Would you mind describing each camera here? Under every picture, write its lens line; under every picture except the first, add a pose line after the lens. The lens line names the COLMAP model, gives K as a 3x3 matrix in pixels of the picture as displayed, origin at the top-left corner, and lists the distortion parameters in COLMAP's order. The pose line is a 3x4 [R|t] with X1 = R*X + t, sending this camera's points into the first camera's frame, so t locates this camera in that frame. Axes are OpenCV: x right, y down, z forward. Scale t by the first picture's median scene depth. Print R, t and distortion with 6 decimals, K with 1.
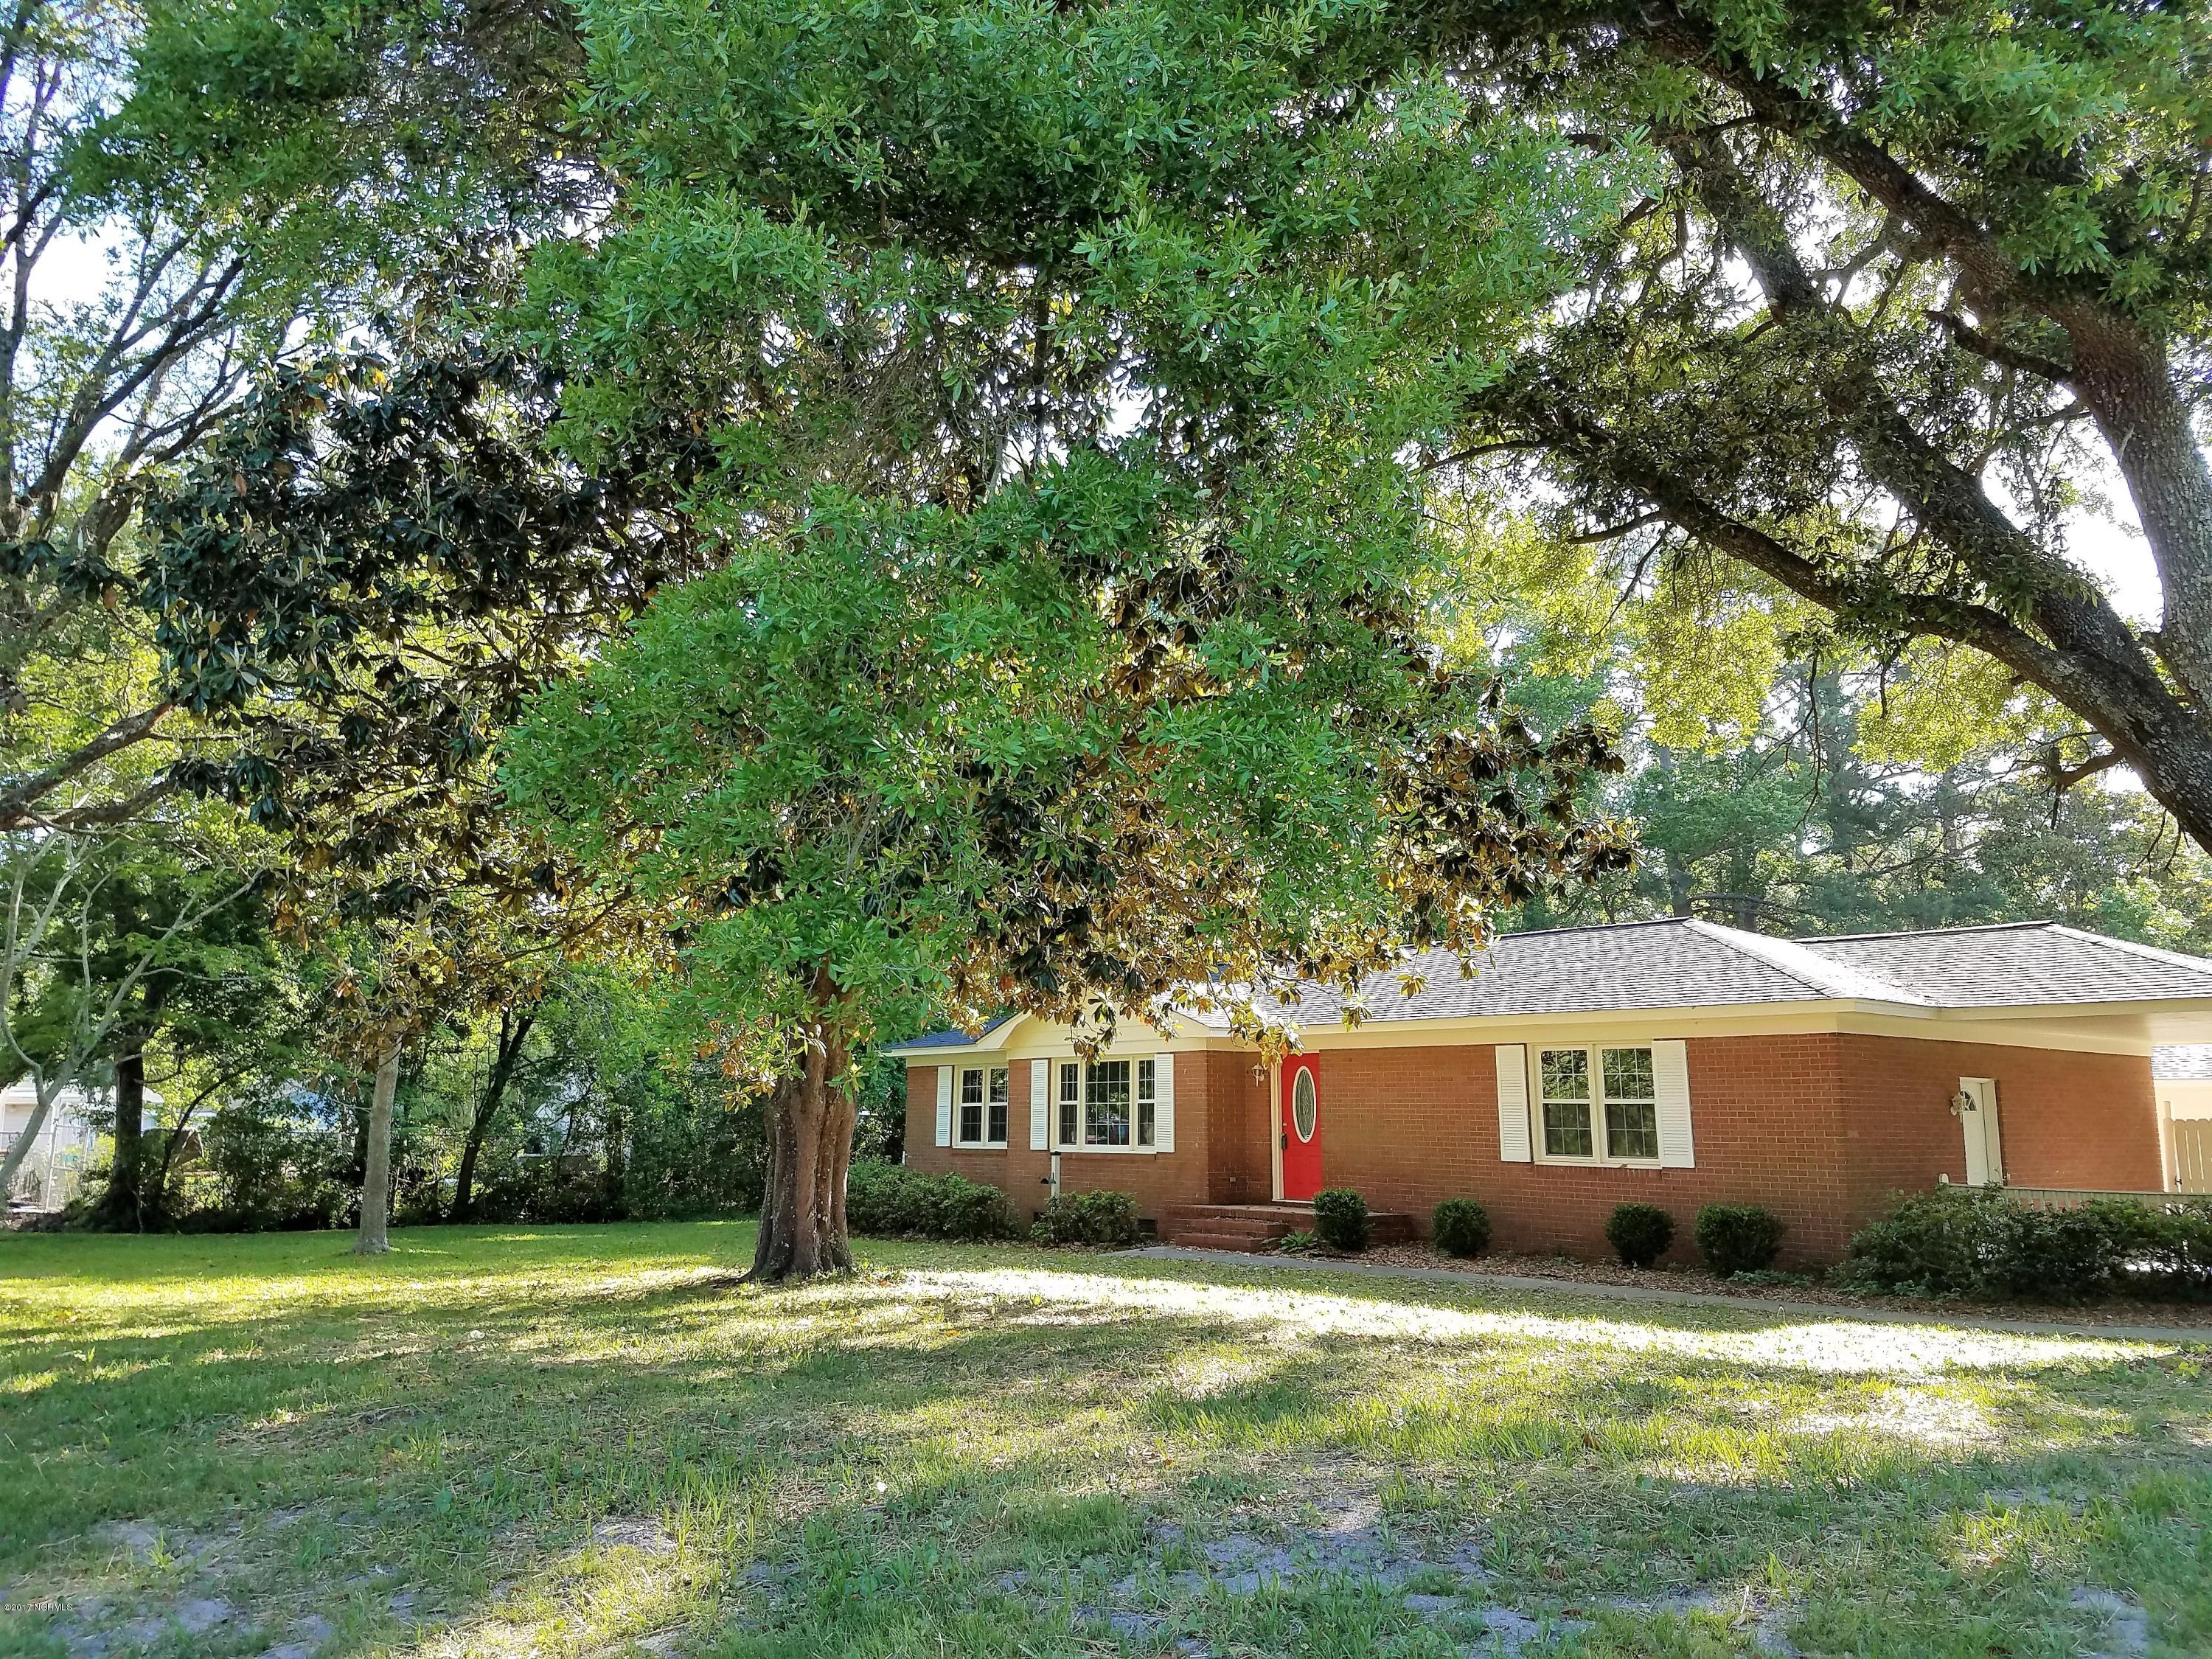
lens RADIAL K [[1693.5, 0, 1134.7], [0, 1693.5, 803.6], [0, 0, 1]] dist [0.292979, -0.521049]
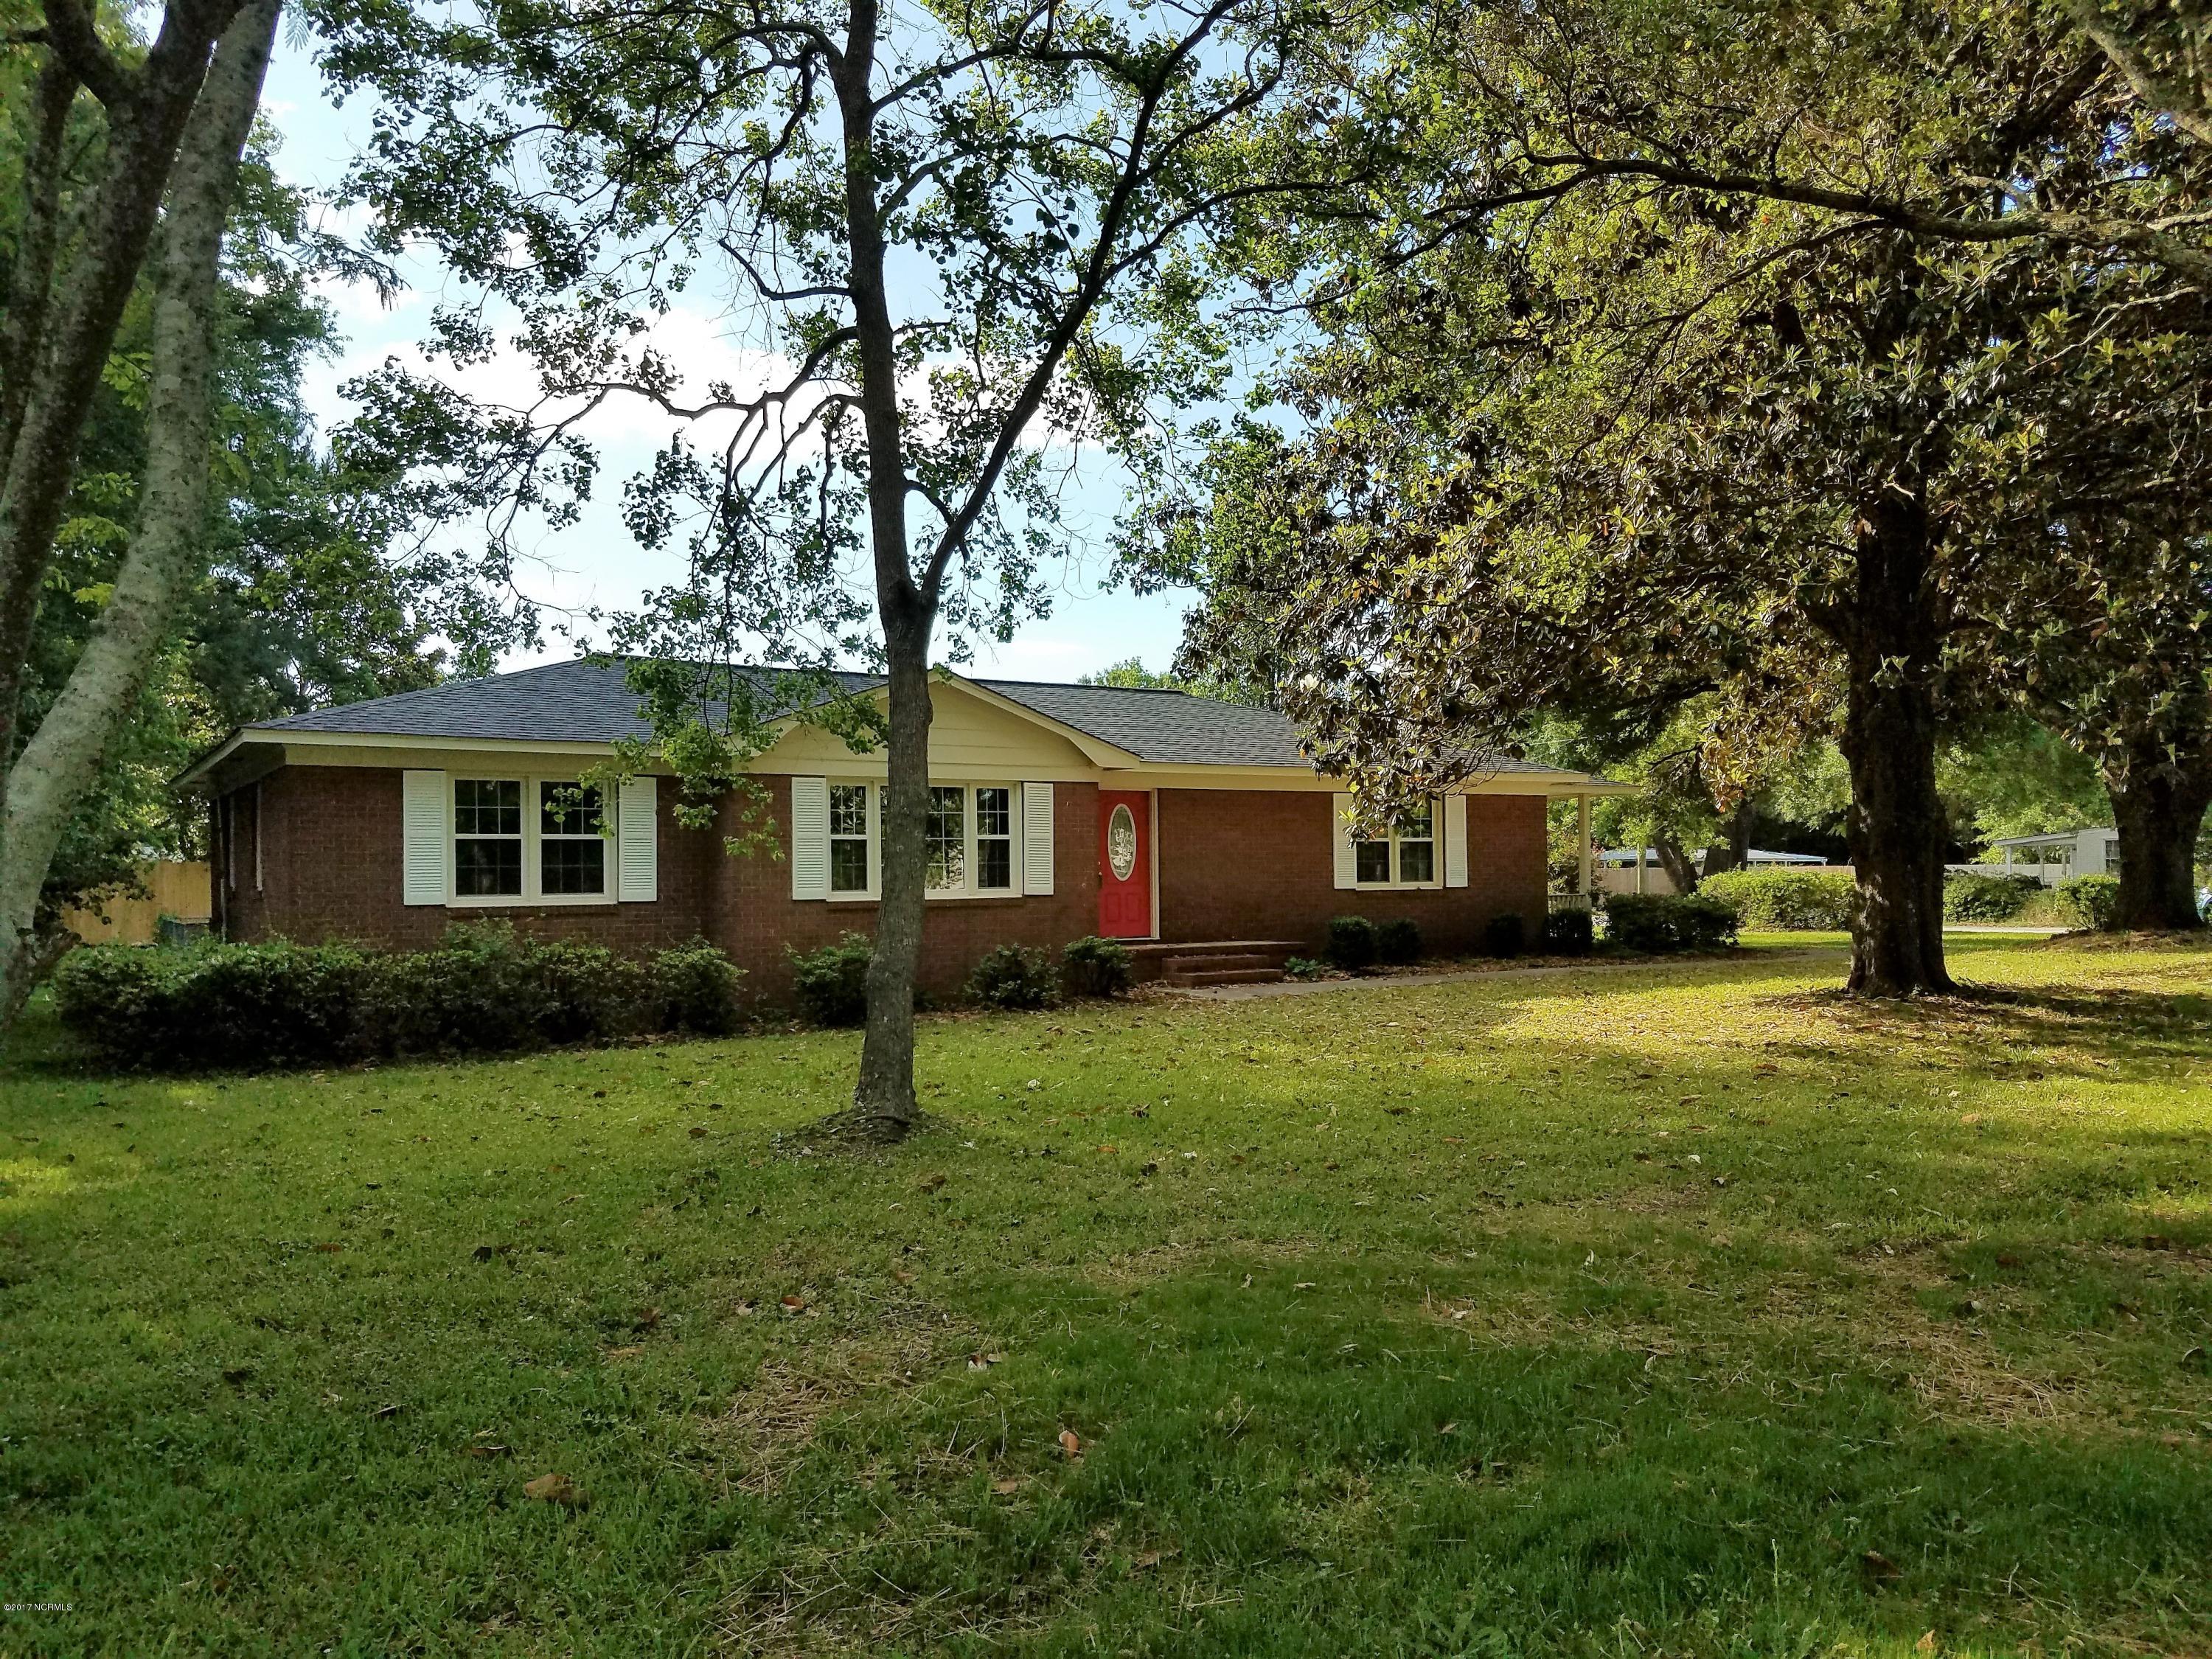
lens RADIAL K [[1693.5, 0, 1134.7], [0, 1693.5, 803.6], [0, 0, 1]] dist [0.292979, -0.521049]
pose [[0.110933, 0.033480, 0.993264, -2.314387], [-0.176663, 0.984180, -0.013443, 0.452603], [-0.978000, -0.173981, 0.115093, 2.419658]]
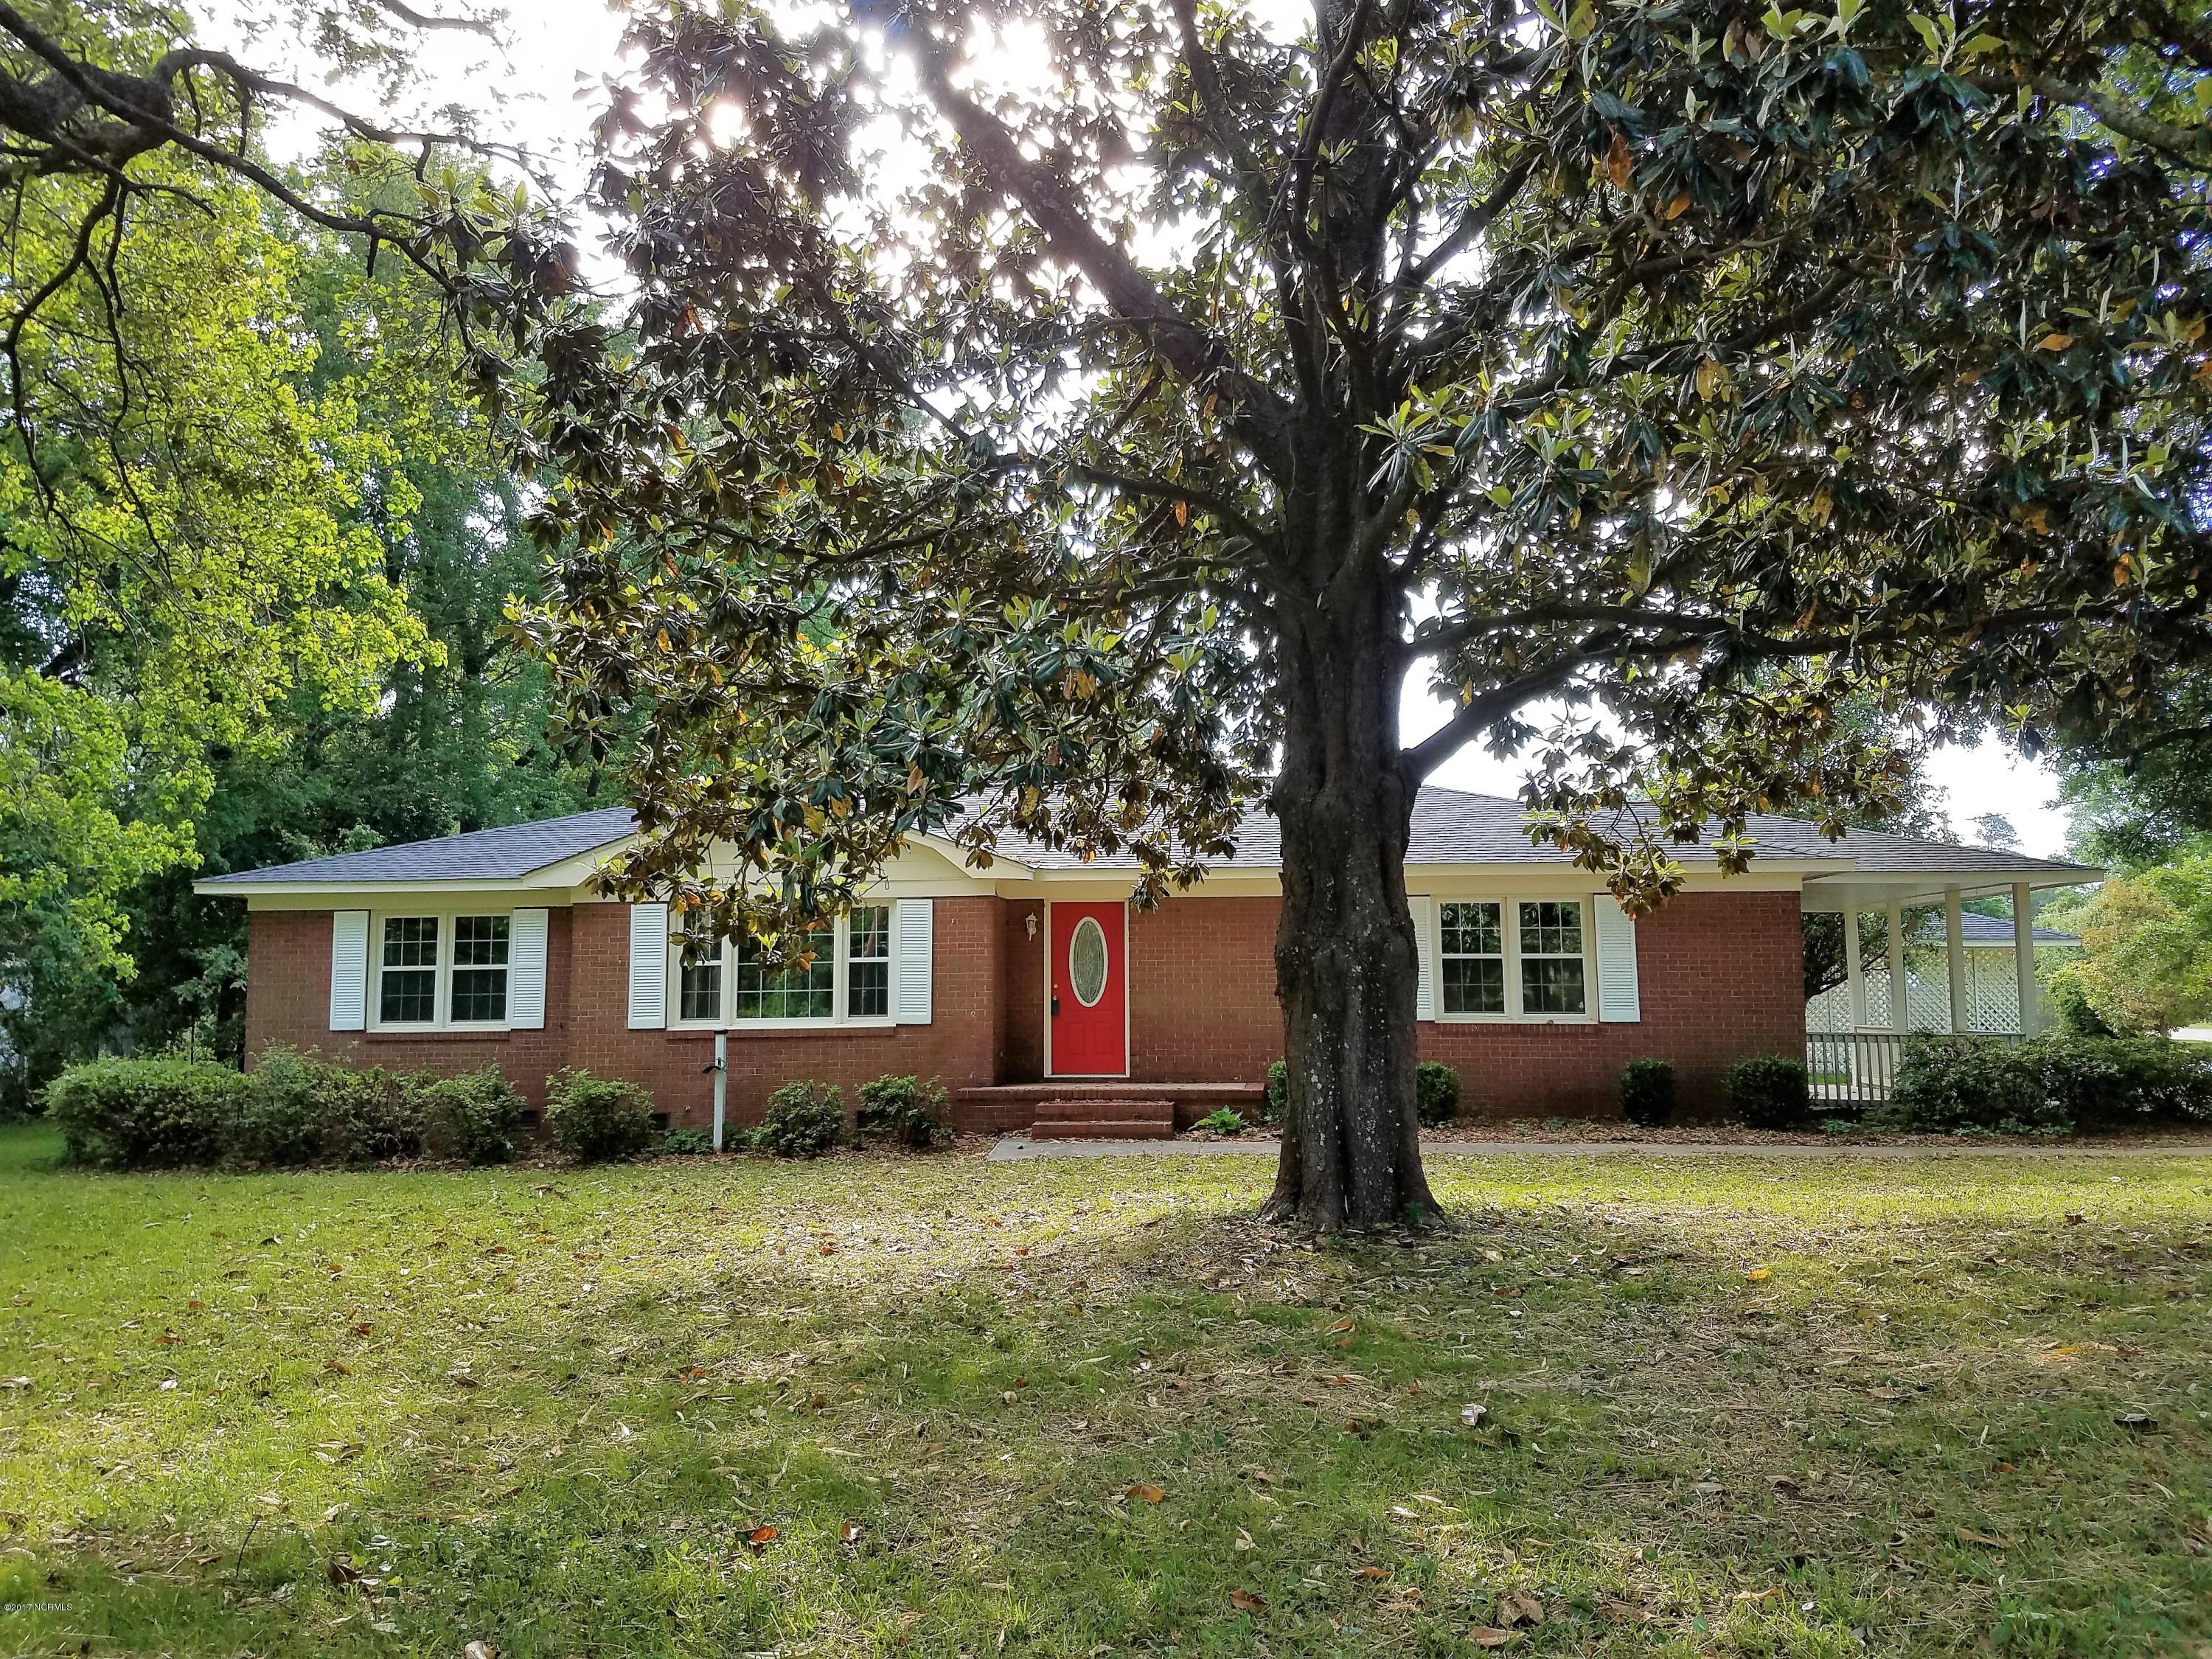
lens RADIAL K [[1693.5, 0, 1134.7], [0, 1693.5, 803.6], [0, 0, 1]] dist [0.292979, -0.521049]
pose [[0.717662, 0.069509, 0.692914, -1.267602], [-0.120987, 0.992320, 0.025765, 0.204141], [-0.685801, -0.102324, 0.720560, 1.078650]]
